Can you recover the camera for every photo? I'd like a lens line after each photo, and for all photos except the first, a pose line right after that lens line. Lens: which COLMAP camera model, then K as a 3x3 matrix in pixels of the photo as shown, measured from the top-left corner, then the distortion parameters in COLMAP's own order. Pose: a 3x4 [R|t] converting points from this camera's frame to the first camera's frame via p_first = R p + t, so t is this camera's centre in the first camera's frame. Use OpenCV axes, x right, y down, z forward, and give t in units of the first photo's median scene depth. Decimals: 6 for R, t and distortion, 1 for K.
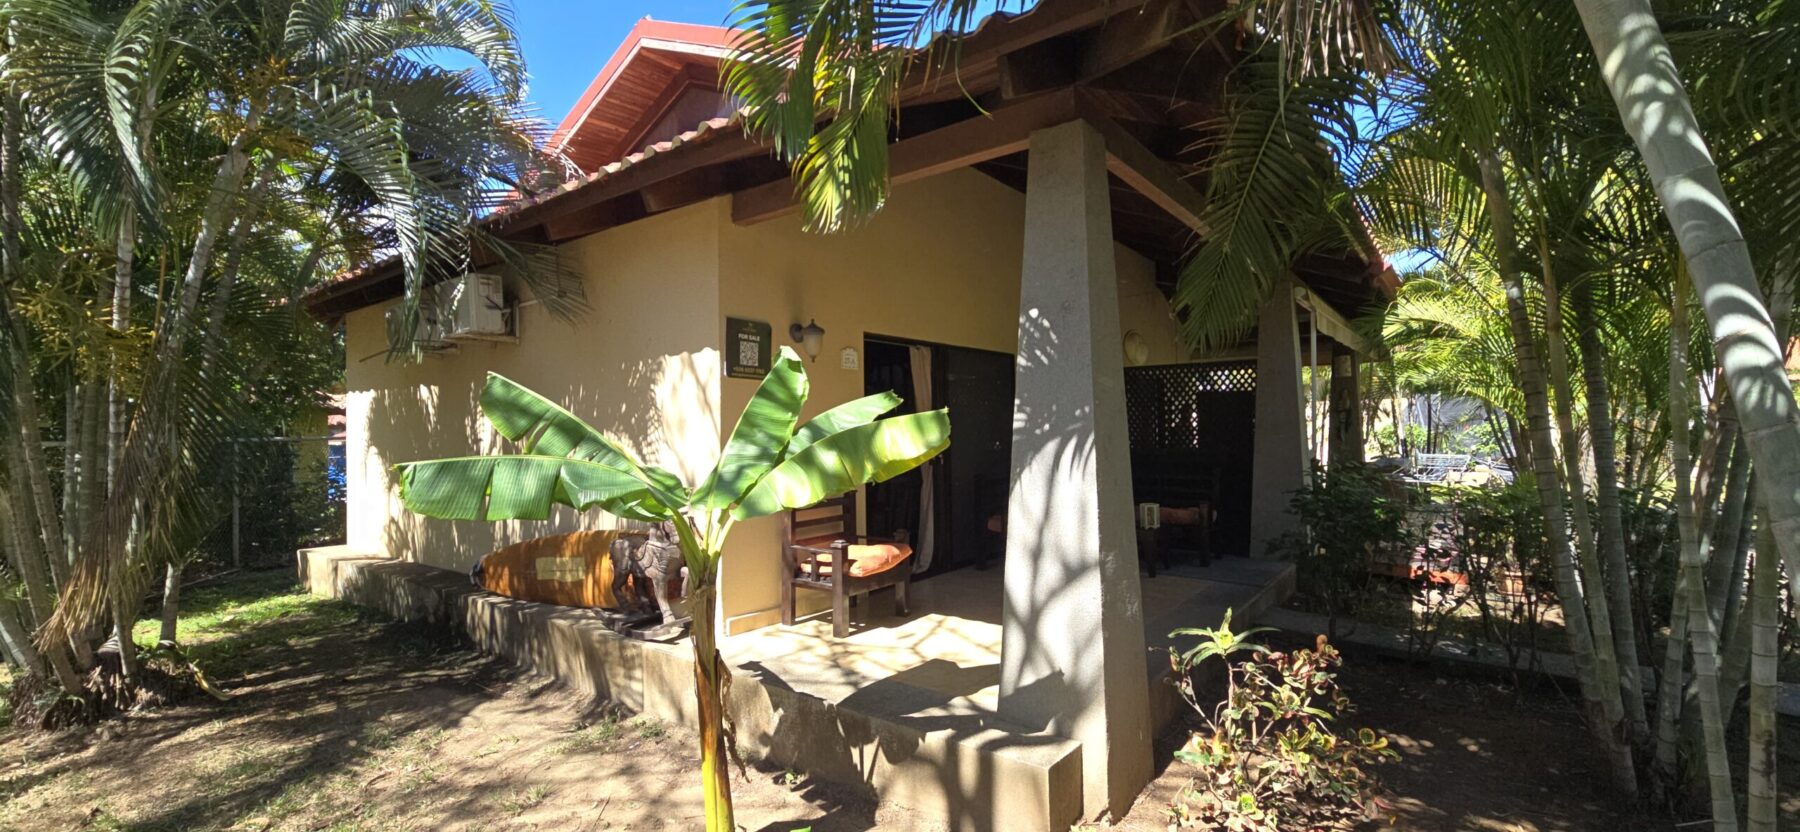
lens RADIAL K [[743.0, 0, 905.7], [0, 743.0, 410.6], [0, 0, 1]] dist [0.000302, -0.000179]
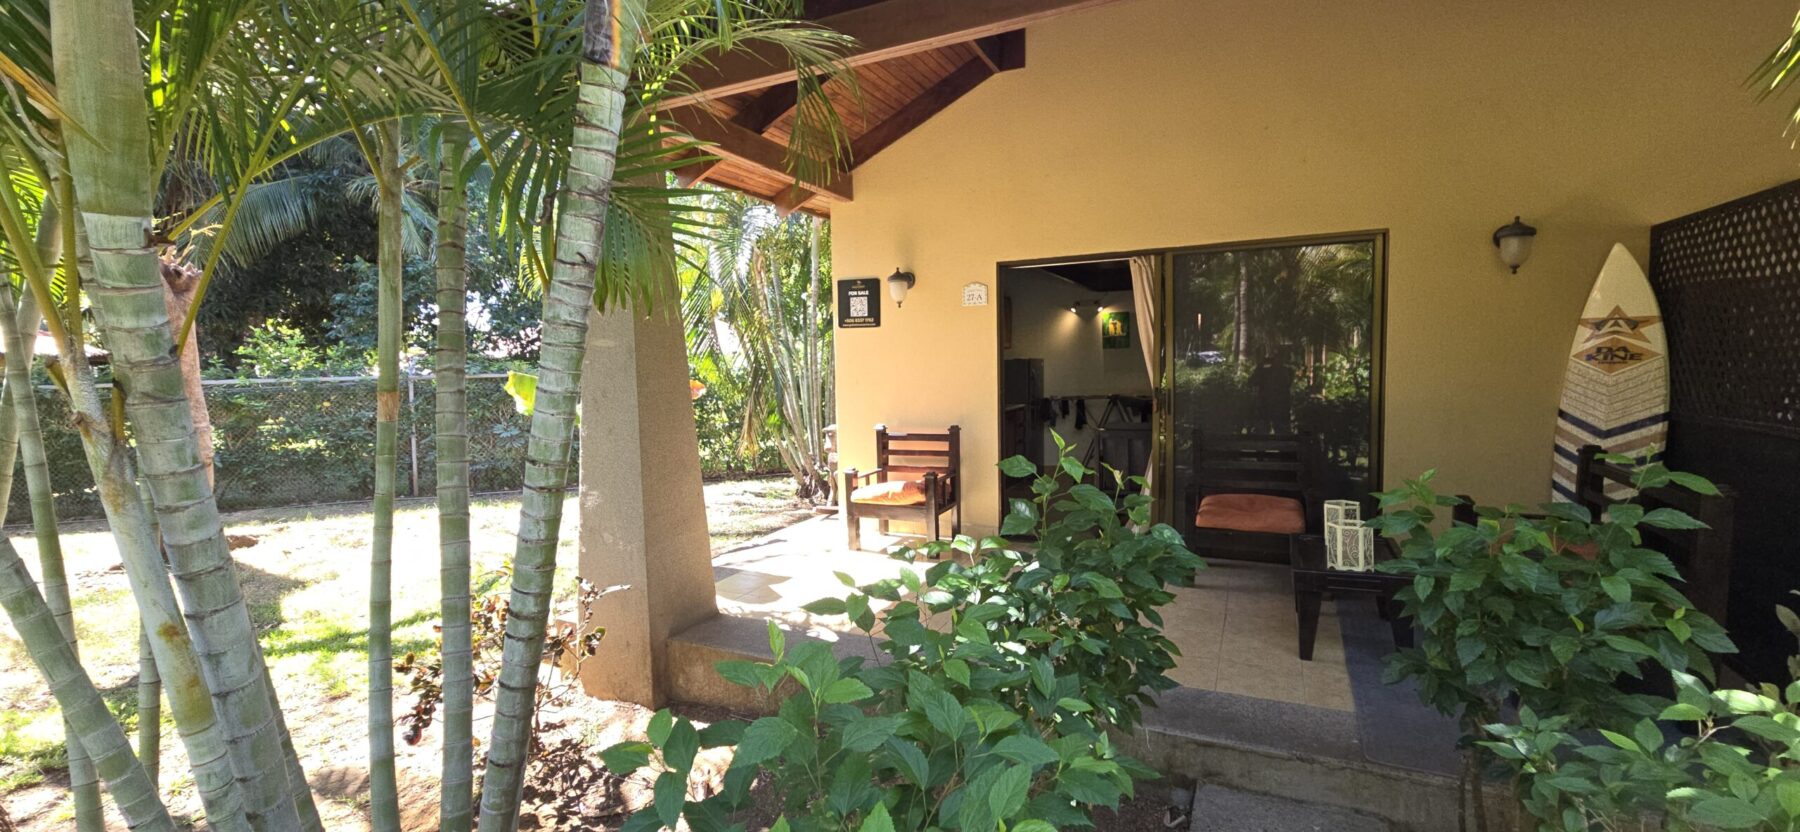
lens RADIAL K [[743.0, 0, 905.7], [0, 743.0, 410.6], [0, 0, 1]] dist [0.000302, -0.000179]
pose [[0.195178, 0.069874, -0.978276, 0.936300], [0.045022, 0.995769, 0.080105, -0.000824], [0.979734, -0.059678, 0.191207, 0.772032]]
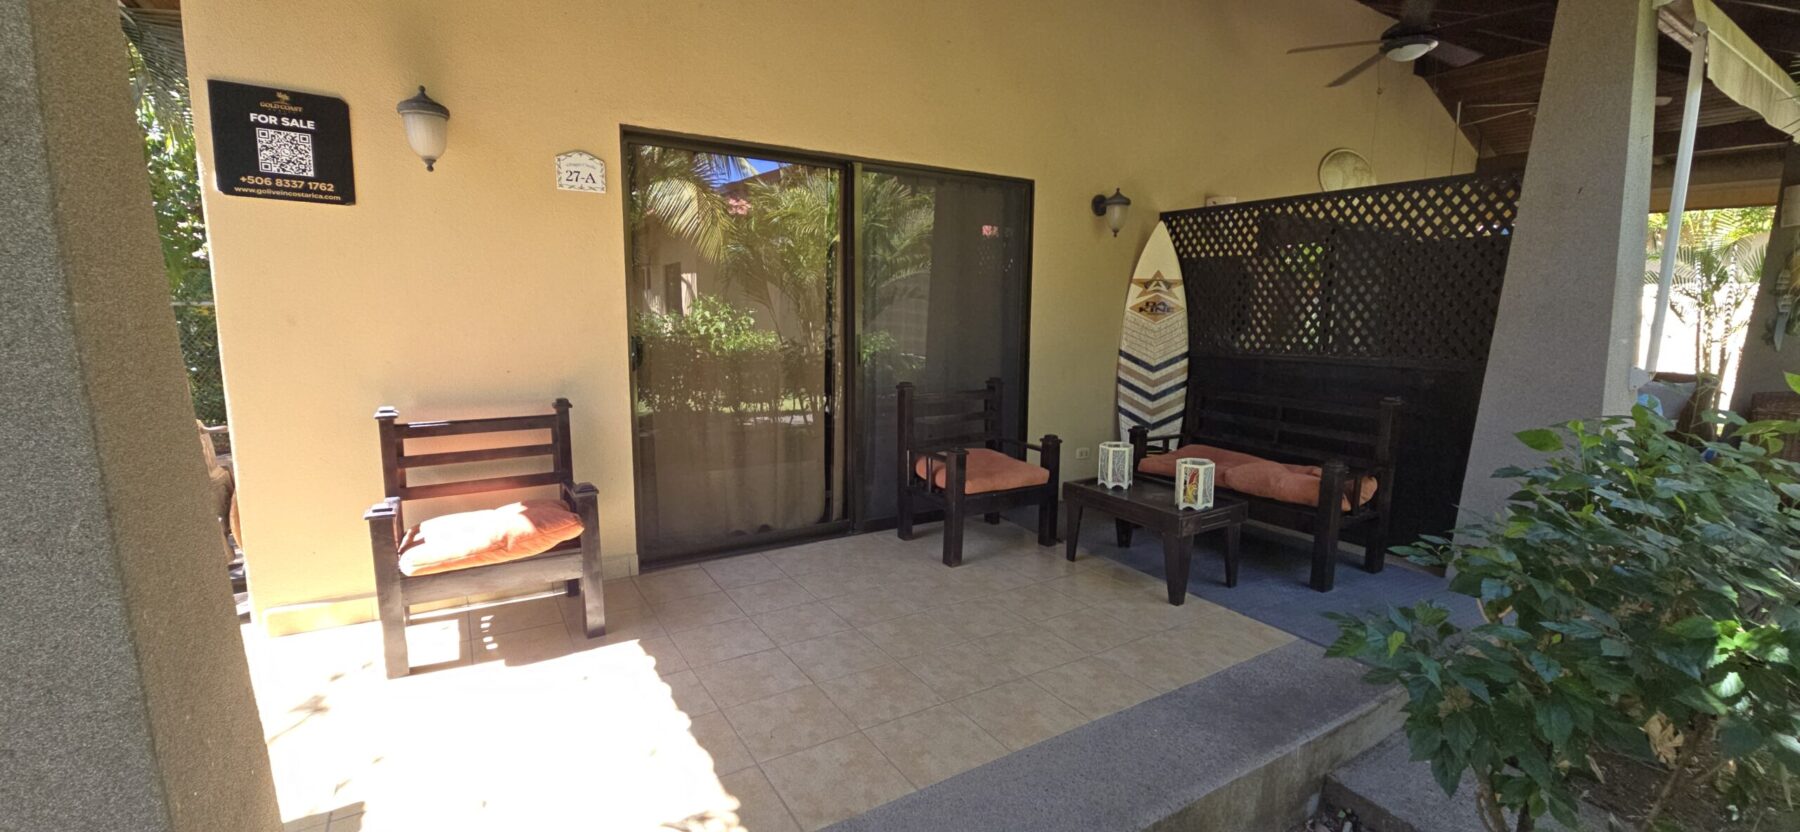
lens RADIAL K [[743.0, 0, 905.7], [0, 743.0, 410.6], [0, 0, 1]] dist [0.000302, -0.000179]
pose [[0.935916, 0.065146, -0.346147, 0.393140], [-0.011502, 0.987876, 0.154821, 0.020328], [0.352037, -0.140918, 0.925317, 0.579786]]
